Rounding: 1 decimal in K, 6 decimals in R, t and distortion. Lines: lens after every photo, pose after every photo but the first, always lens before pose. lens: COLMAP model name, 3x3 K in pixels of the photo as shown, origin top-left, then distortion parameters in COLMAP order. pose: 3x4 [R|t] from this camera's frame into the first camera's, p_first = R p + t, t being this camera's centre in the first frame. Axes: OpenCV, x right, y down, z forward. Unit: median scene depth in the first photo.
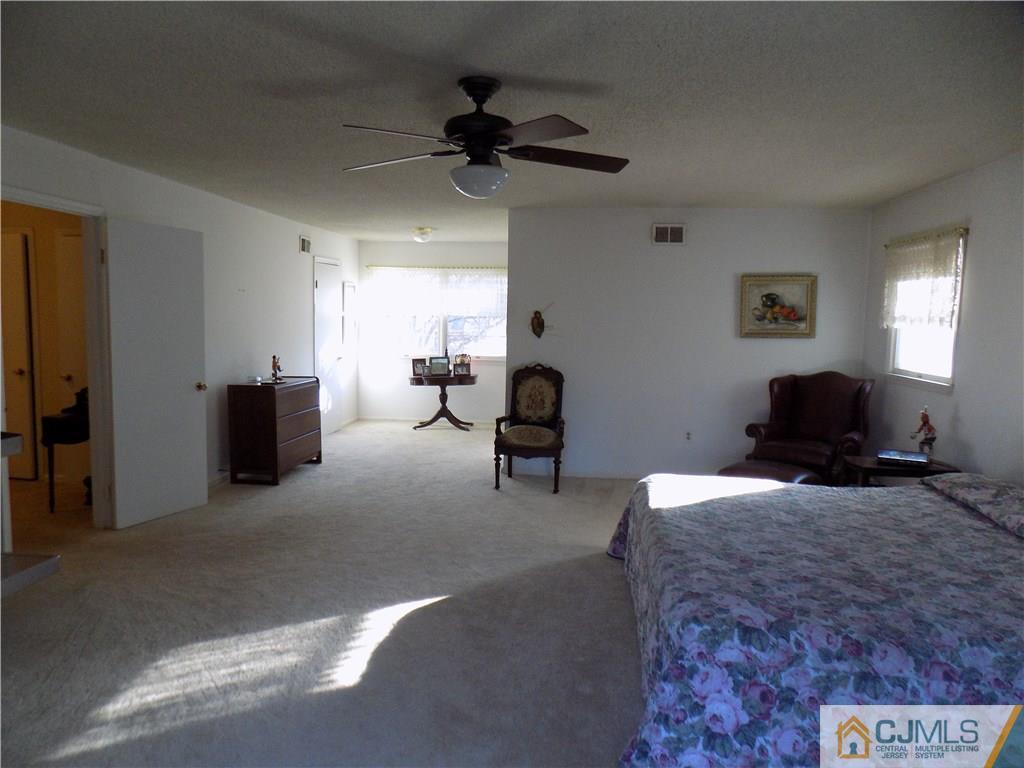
lens RADIAL K [[701.7, 0, 506.1], [0, 701.7, 378.8], [0, 0, 1]] dist [-0.063792, 0.056988]
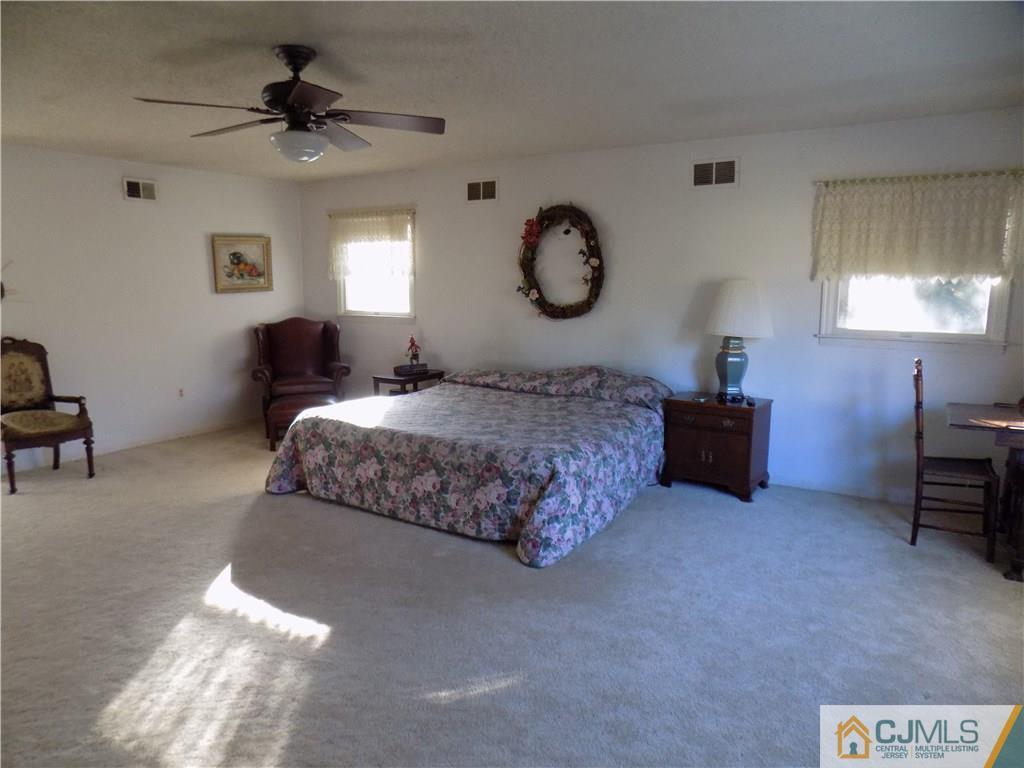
lens RADIAL K [[701.7, 0, 497.6], [0, 701.7, 393.3], [0, 0, 1]] dist [-0.063792, 0.056988]
pose [[0.443909, -0.166085, 0.880546, -0.571616], [0.092914, 0.985907, 0.139118, -0.020681], [-0.891242, 0.020059, 0.453084, 0.166633]]
